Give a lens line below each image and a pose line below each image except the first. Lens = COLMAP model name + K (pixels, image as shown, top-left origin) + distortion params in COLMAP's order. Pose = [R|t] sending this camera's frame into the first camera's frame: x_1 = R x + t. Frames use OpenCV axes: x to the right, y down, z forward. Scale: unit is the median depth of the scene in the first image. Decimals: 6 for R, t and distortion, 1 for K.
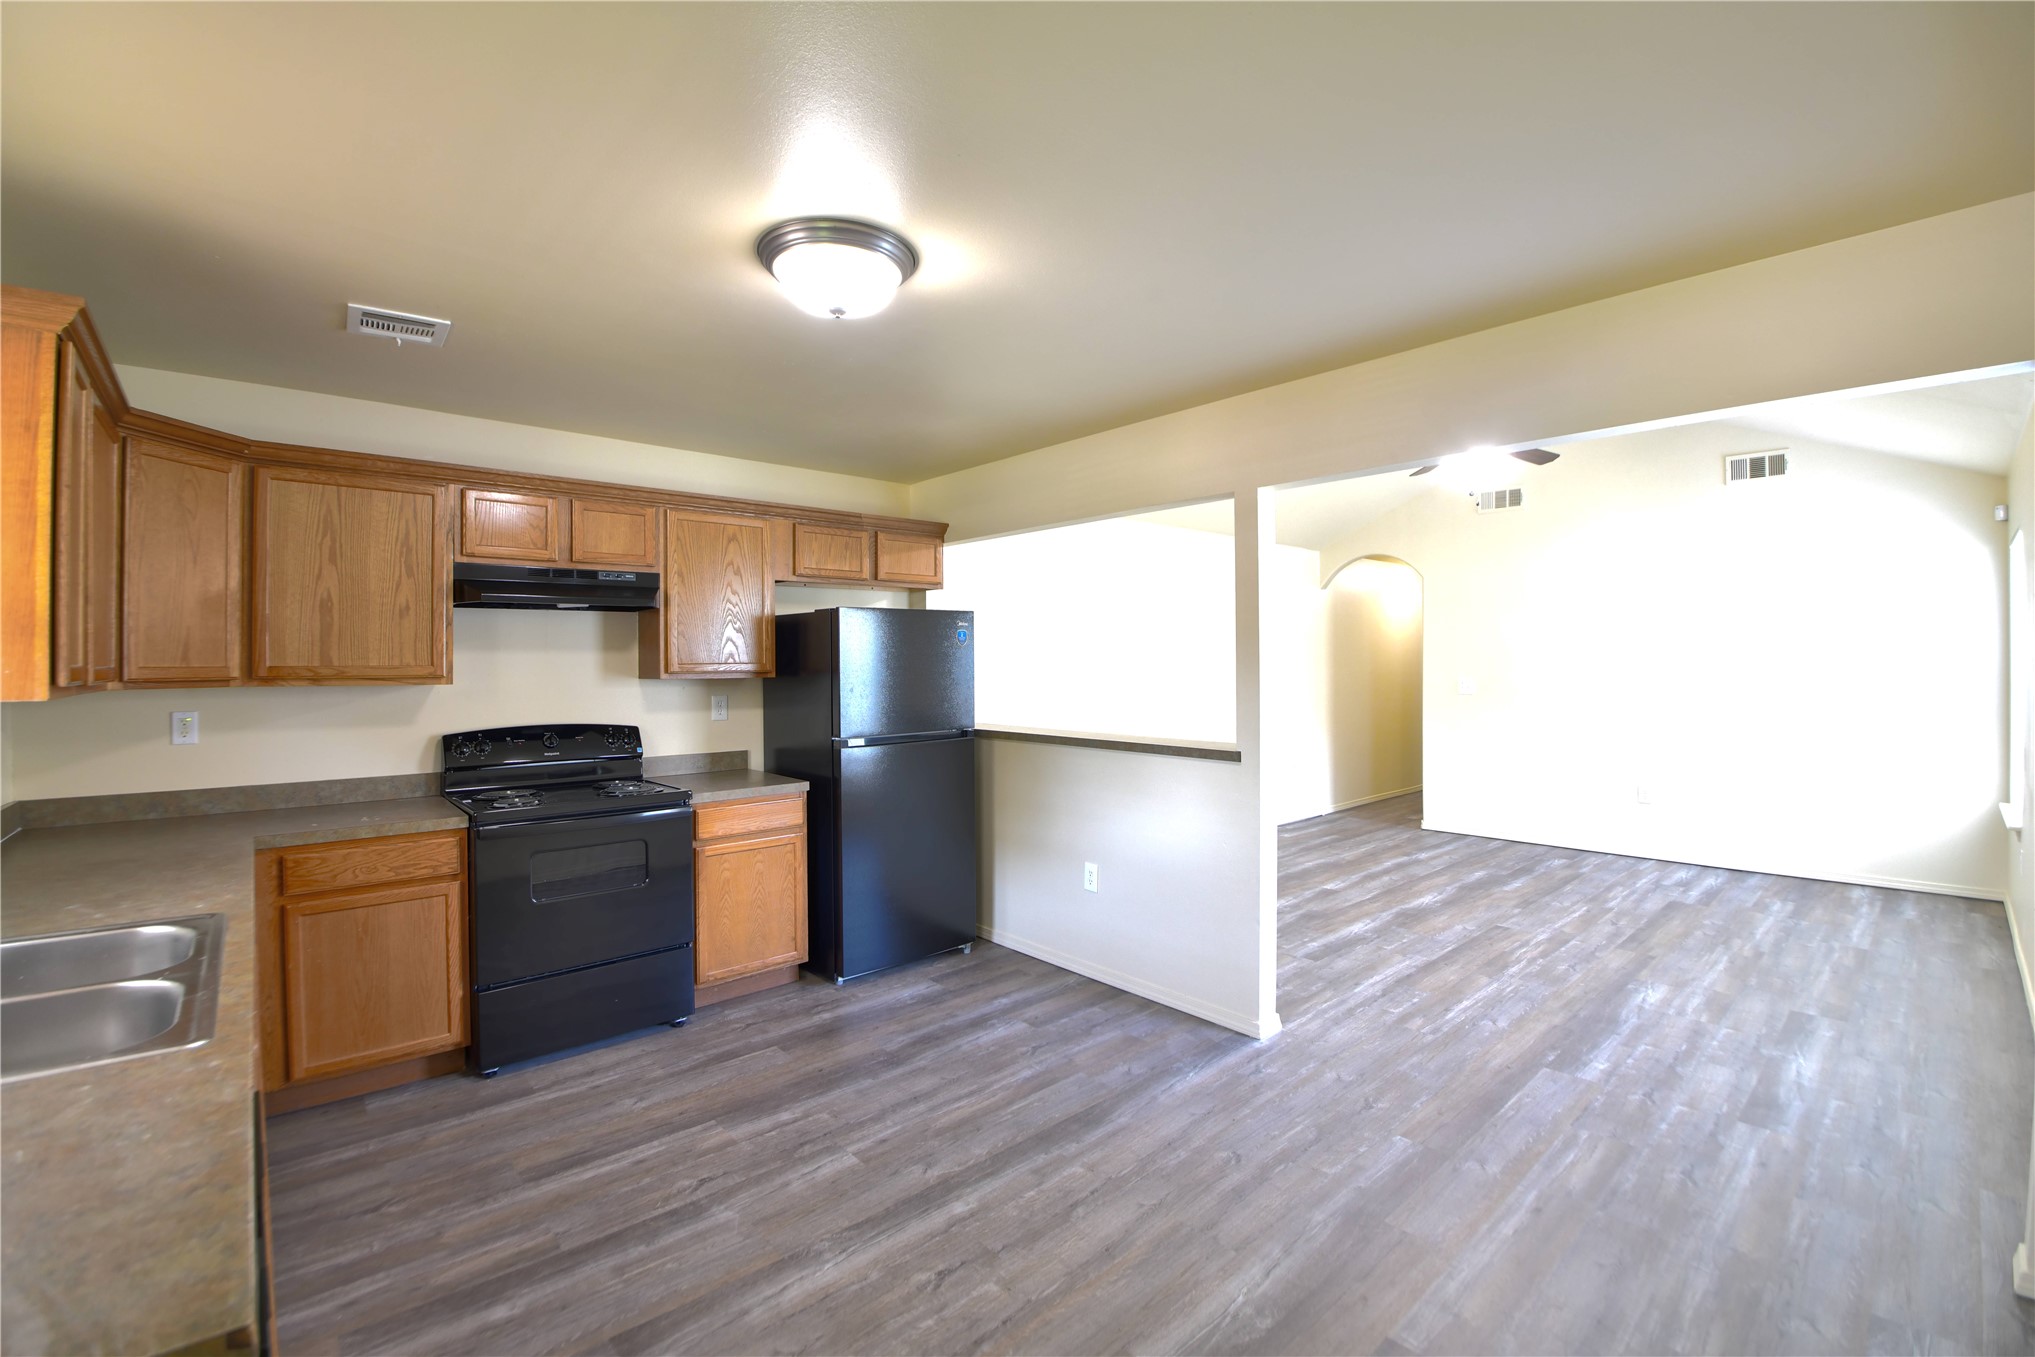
lens RADIAL K [[862.2, 0, 1033.7], [0, 862.2, 663.0], [0, 0, 1]] dist [-0.031704, -0.005228]
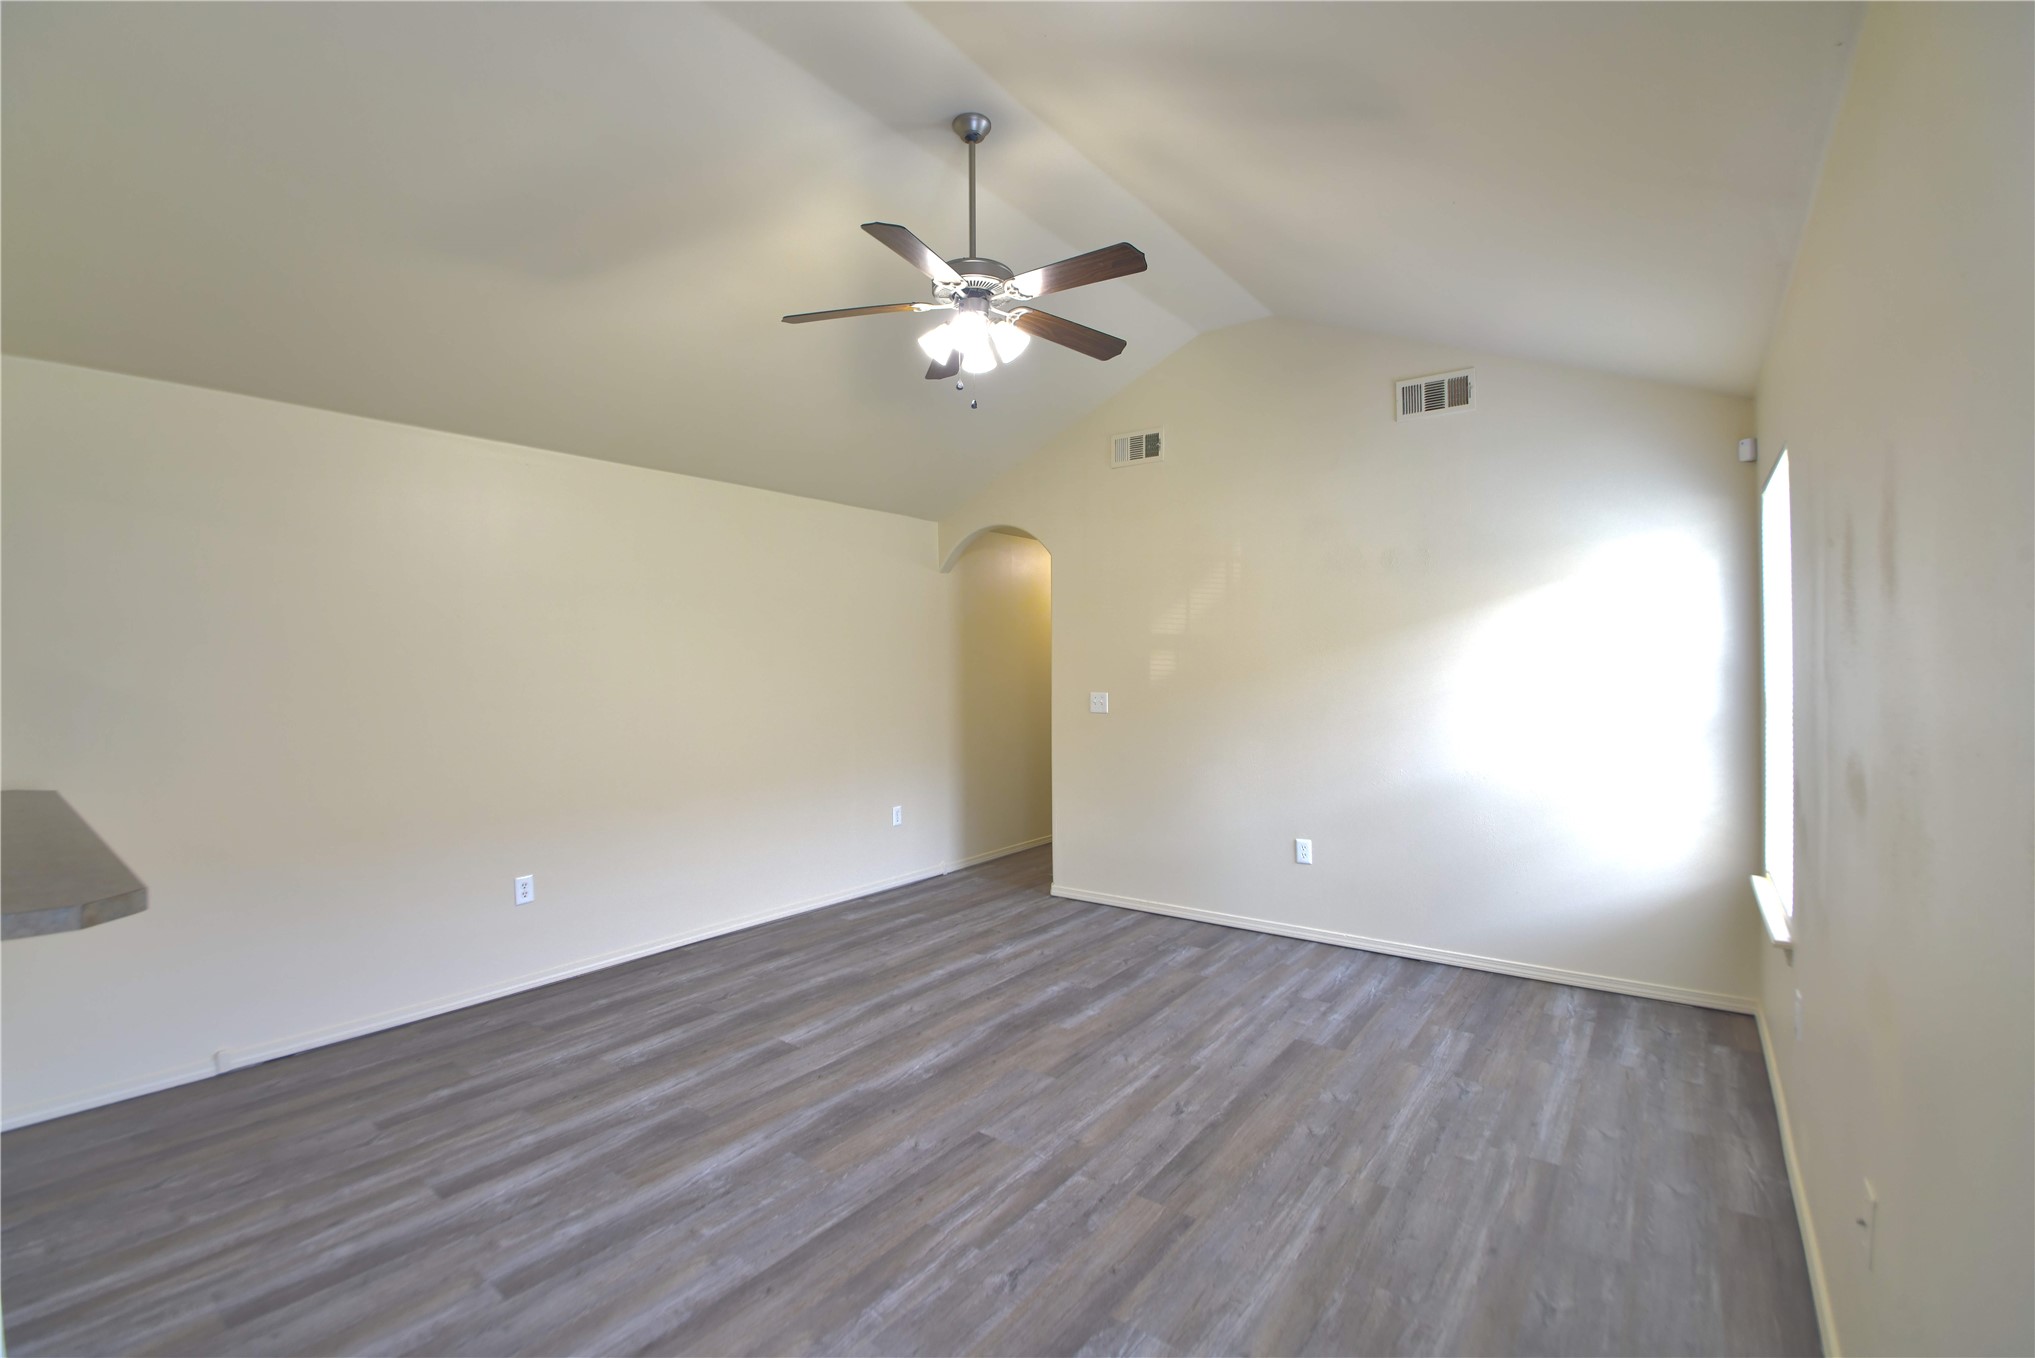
lens RADIAL K [[862.2, 0, 1038.9], [0, 862.2, 650.7], [0, 0, 1]] dist [-0.031704, -0.005228]
pose [[0.981448, -0.006328, 0.191625, 0.446358], [0.010423, 0.999738, -0.020370, -0.001124], [-0.191446, 0.021990, 0.981257, 0.399462]]
